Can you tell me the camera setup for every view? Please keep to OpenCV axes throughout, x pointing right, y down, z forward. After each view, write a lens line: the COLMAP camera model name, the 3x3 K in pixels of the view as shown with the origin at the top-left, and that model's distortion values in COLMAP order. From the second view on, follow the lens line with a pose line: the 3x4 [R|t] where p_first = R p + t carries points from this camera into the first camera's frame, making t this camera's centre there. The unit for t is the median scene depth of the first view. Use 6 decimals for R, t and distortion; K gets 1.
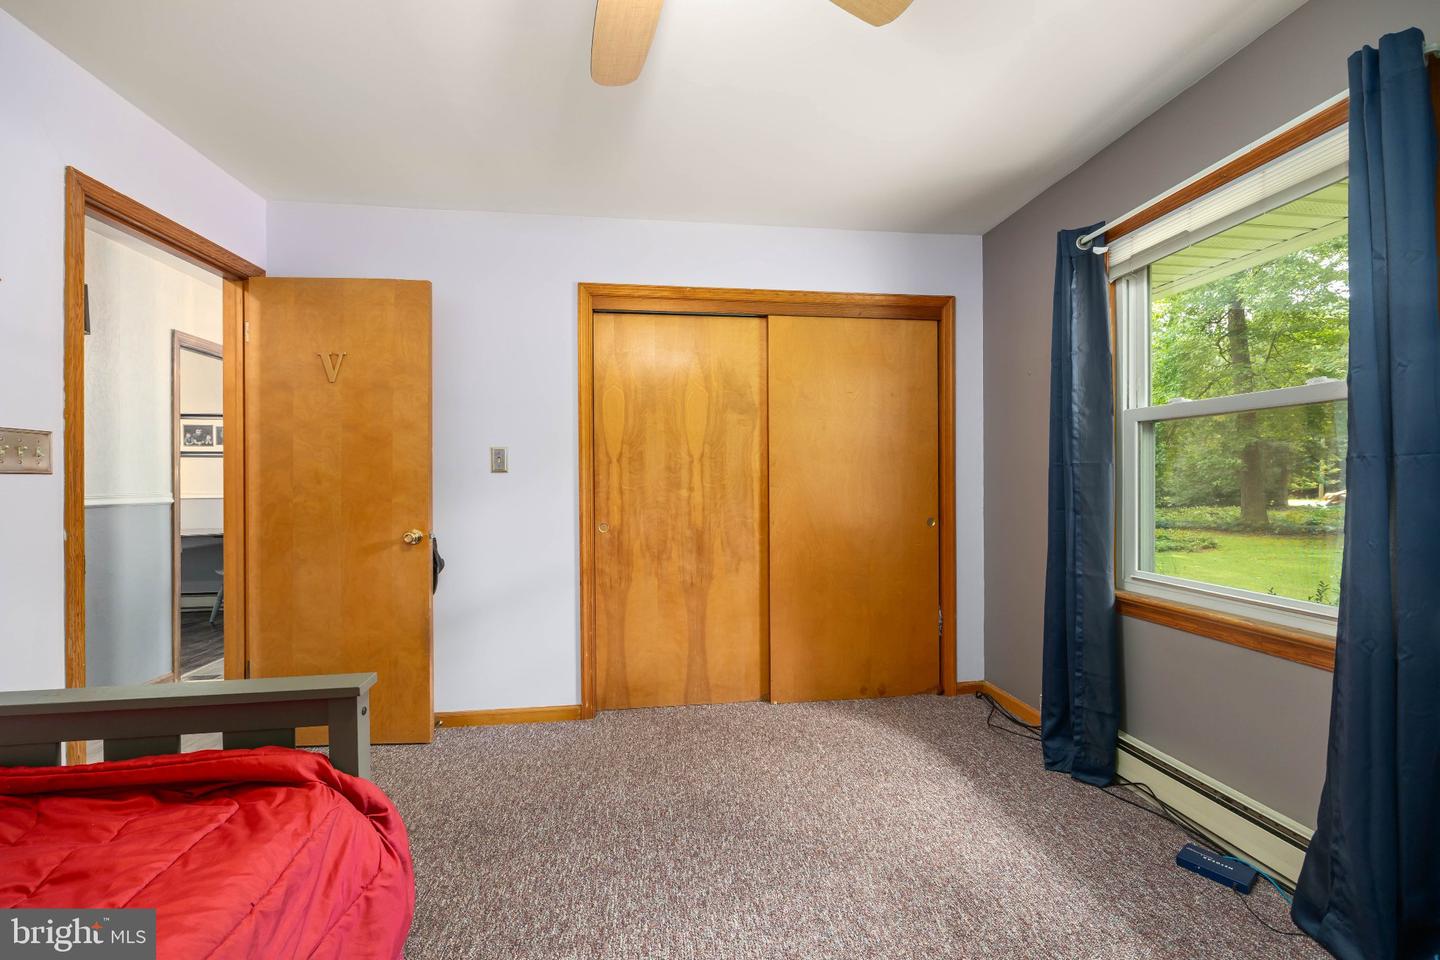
lens RADIAL K [[581.3, 0, 725.4], [0, 581.3, 483.3], [0, 0, 1]] dist [-0.001146, -0.000287]
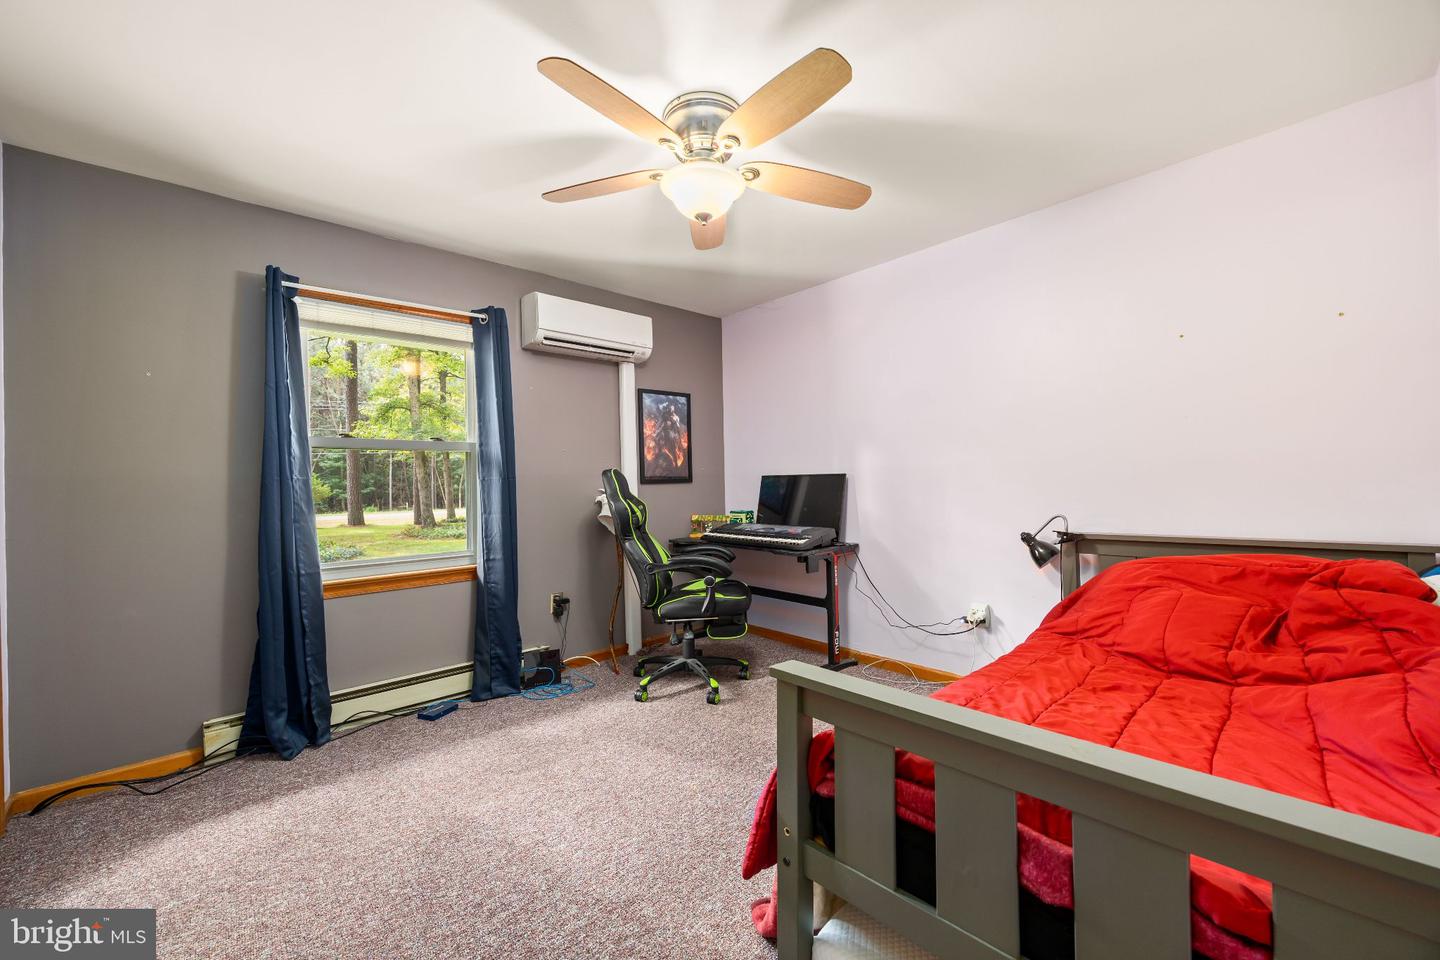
lens RADIAL K [[581.3, 0, 725.4], [0, 581.3, 483.3], [0, 0, 1]] dist [-0.001146, -0.000287]
pose [[-0.587114, 0.020008, 0.809257, -0.760479], [0.023368, 0.999697, -0.007763, 0.003822], [-0.809167, 0.014353, -0.587403, 0.909447]]
